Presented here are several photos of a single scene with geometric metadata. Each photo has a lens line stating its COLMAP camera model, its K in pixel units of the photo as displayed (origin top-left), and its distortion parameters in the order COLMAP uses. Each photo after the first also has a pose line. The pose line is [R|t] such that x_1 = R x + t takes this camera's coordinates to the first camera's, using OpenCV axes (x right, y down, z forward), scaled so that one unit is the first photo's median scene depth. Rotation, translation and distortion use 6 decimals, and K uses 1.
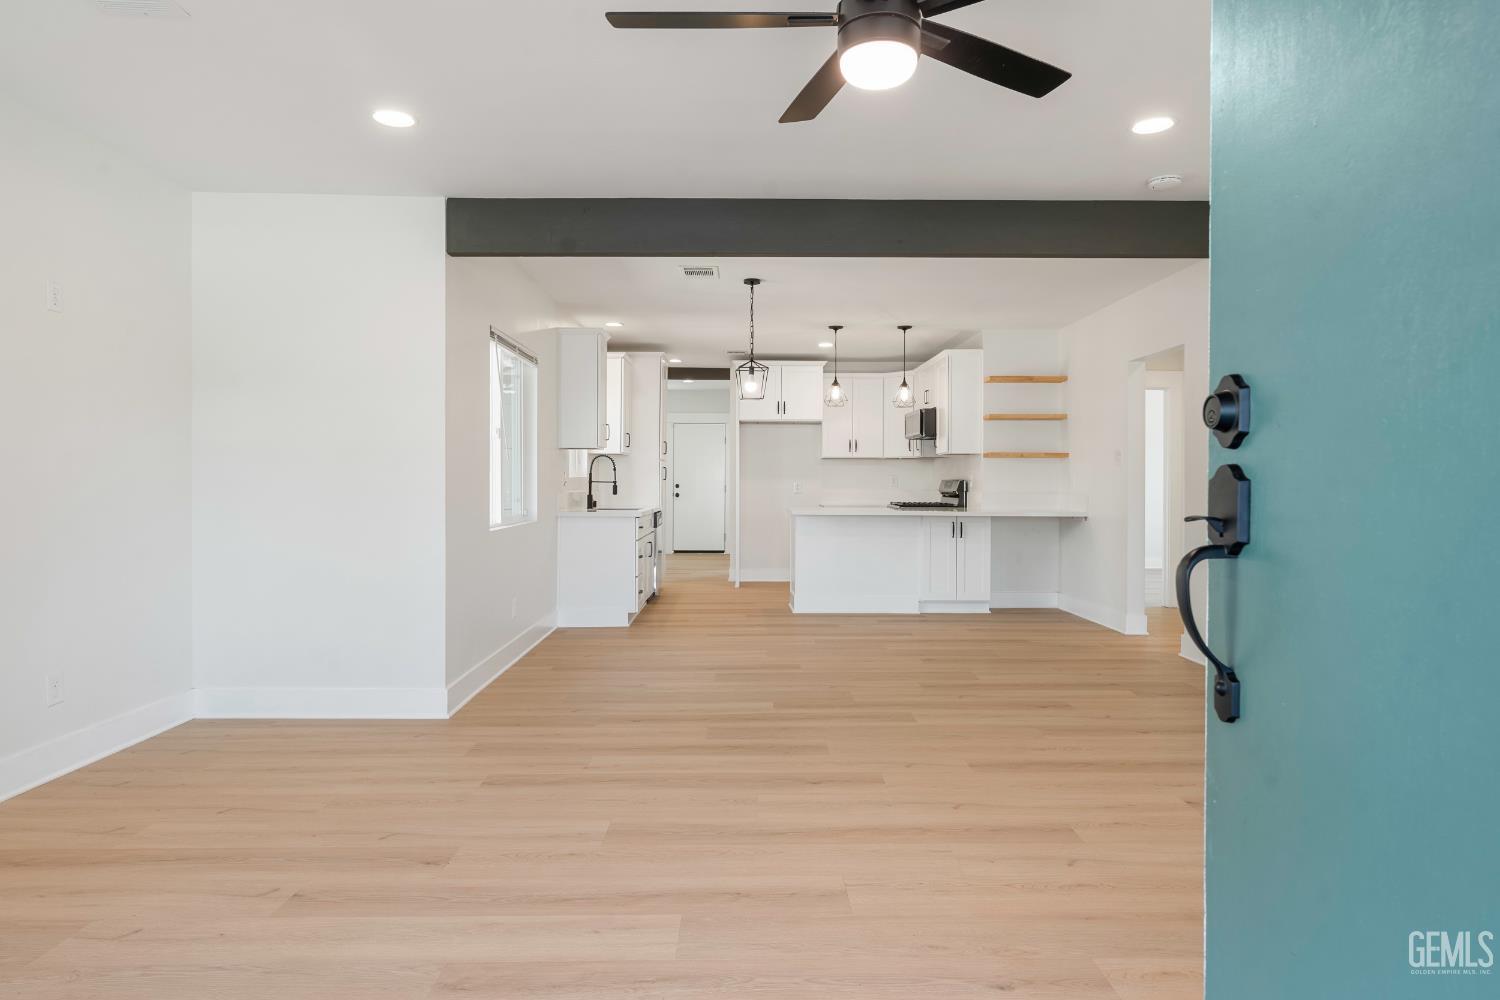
lens RADIAL K [[885.2, 0, 758.2], [0, 885.2, 496.2], [0, 0, 1]] dist [-0.004739, 0.000912]
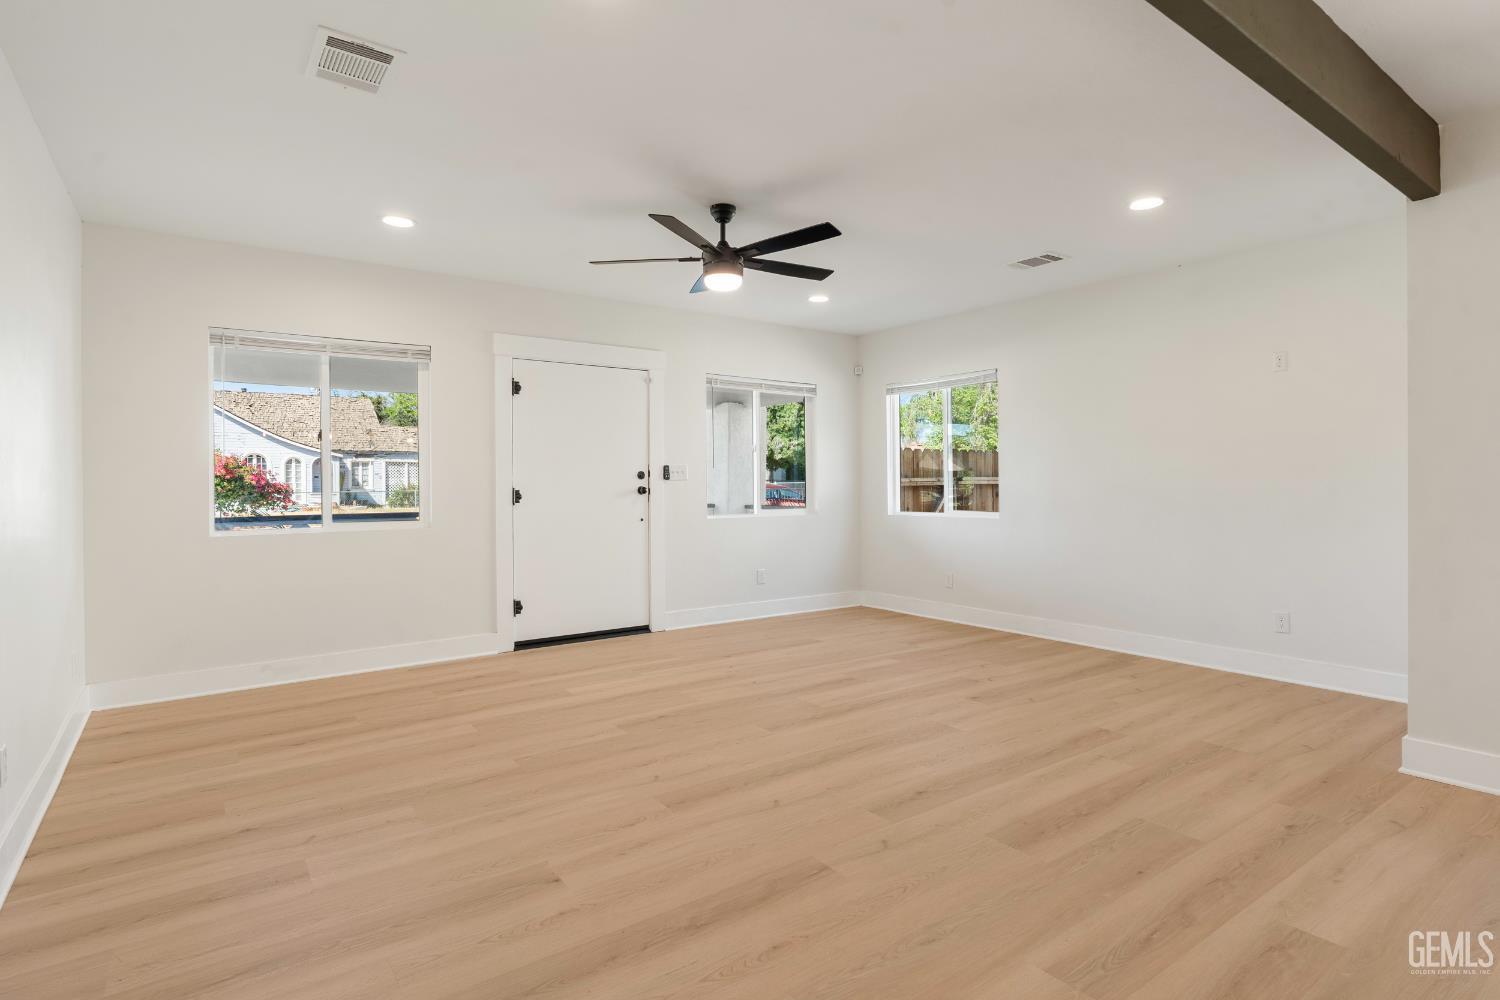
lens RADIAL K [[763.3, 0, 742.6], [0, 763.3, 489.5], [0, 0, 1]] dist [-0.010484, 0.002560]
pose [[-0.819418, 0.003523, -0.573185, 0.305415], [-0.009454, 0.999762, 0.019661, -0.010078], [0.573118, 0.021529, -0.819190, 0.679540]]
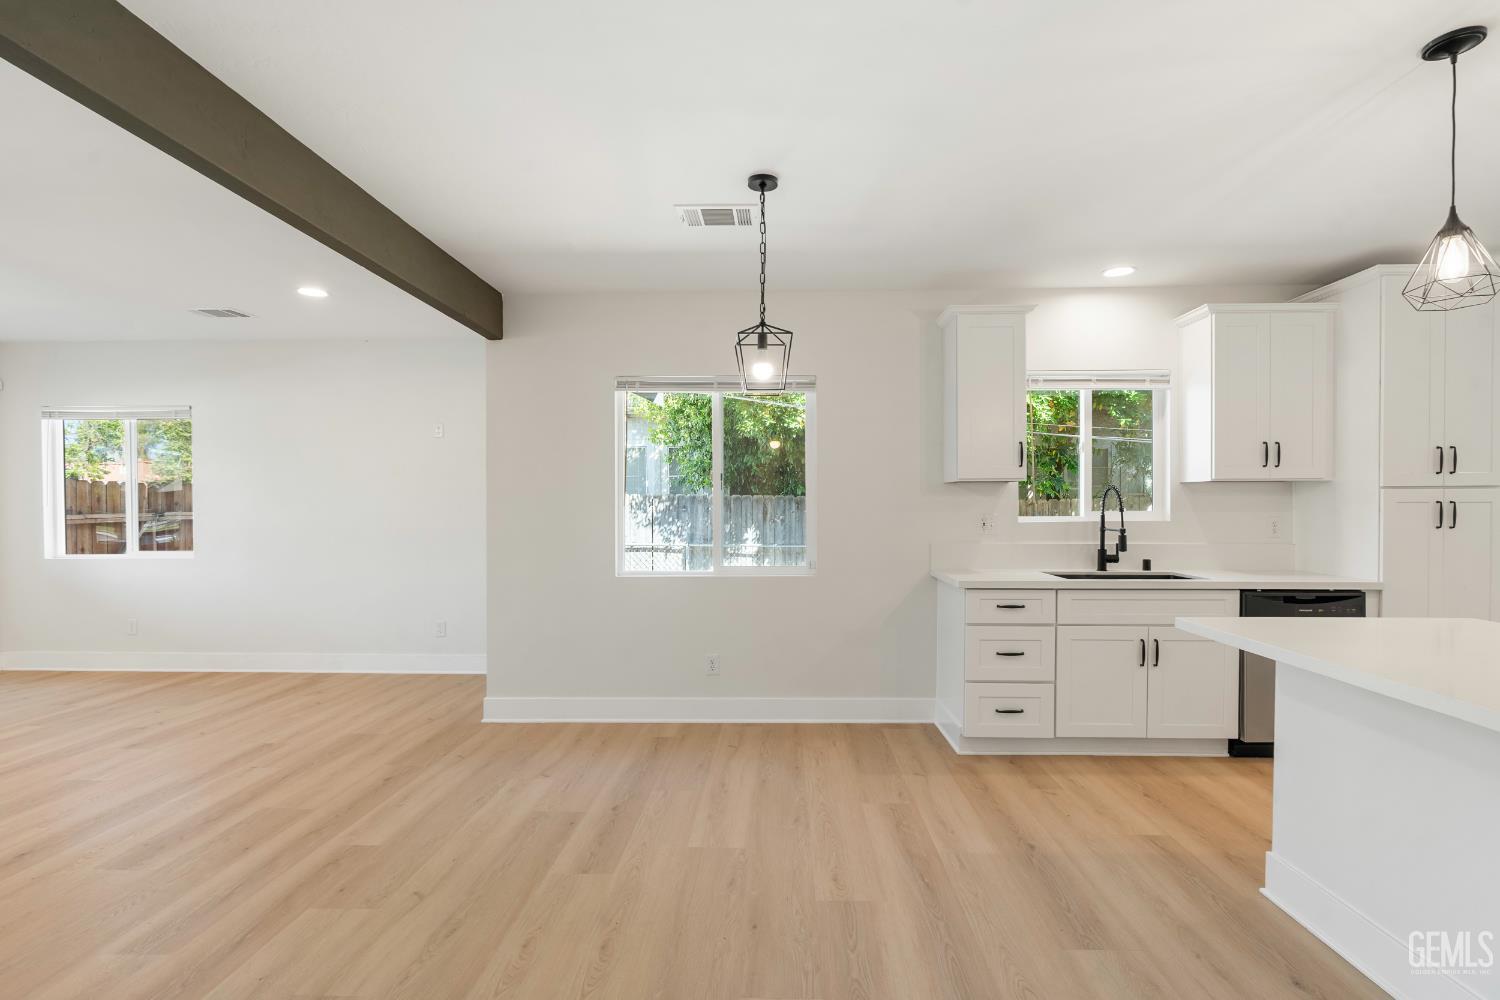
lens RADIAL K [[731.6, 0, 764.1], [0, 731.6, 511.3], [0, 0, 1]] dist [-0.009136, 0.003035]
pose [[-0.036963, 0.003527, -0.999310, 0.354956], [-0.017856, 0.999832, 0.004190, -0.027618], [0.999157, 0.017999, -0.036893, 0.790186]]
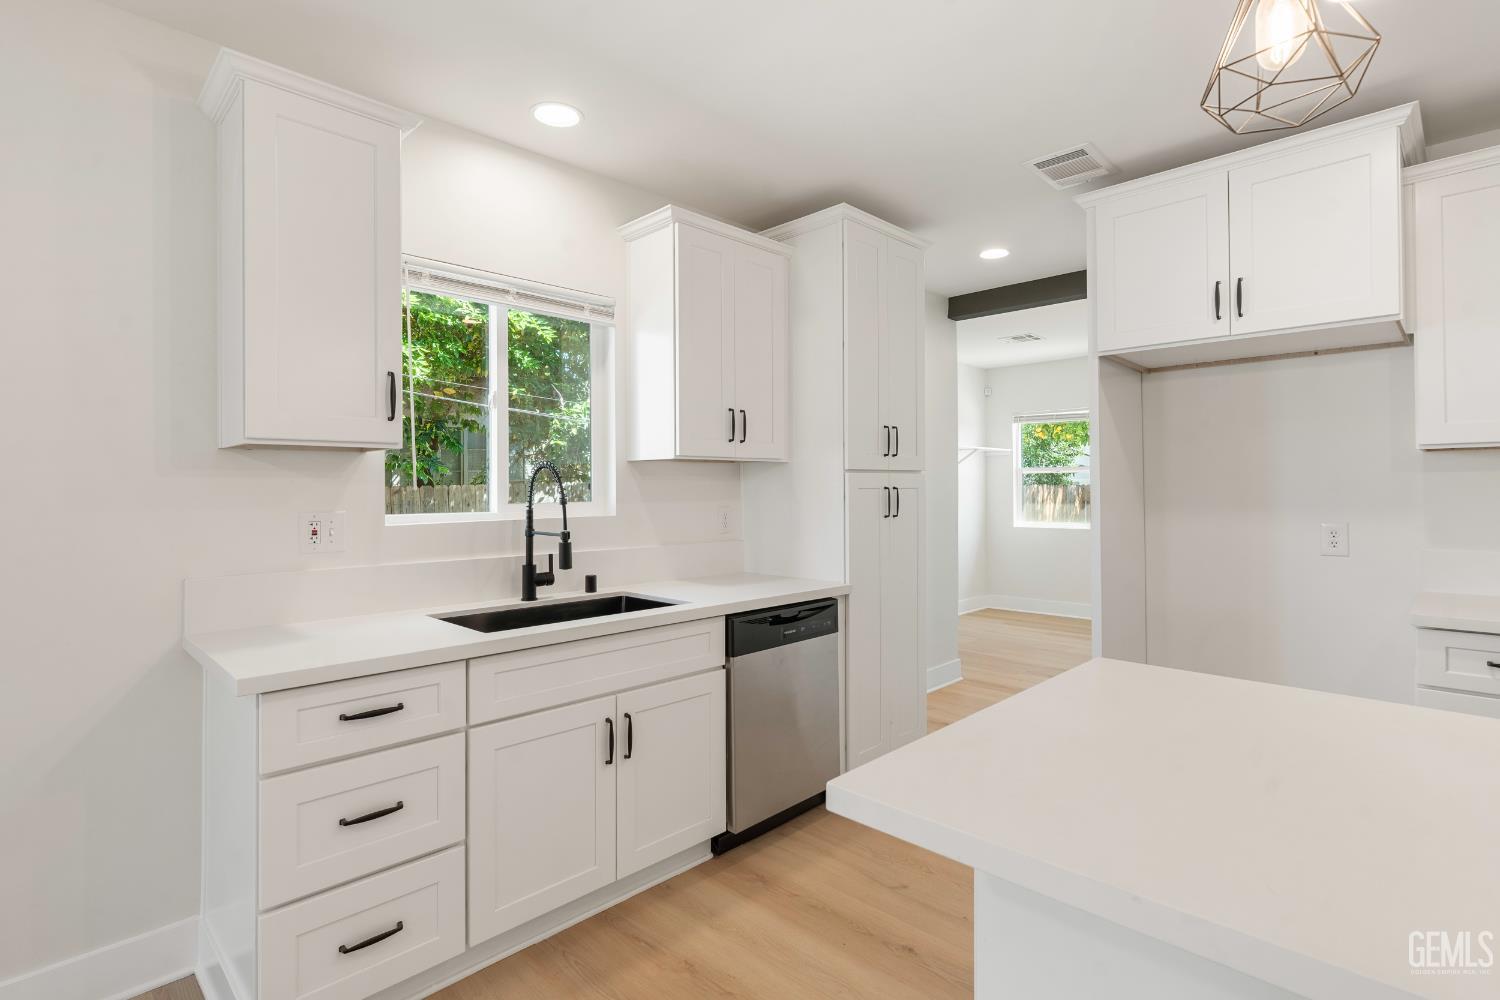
lens RADIAL K [[731.6, 0, 755.7], [0, 731.6, 485.7], [0, 0, 1]] dist [-0.009136, 0.003035]
pose [[0.701592, -0.013684, -0.712447, 0.116928], [-0.004011, 0.999724, -0.023152, -0.030738], [0.712568, 0.019100, 0.701344, 0.859561]]
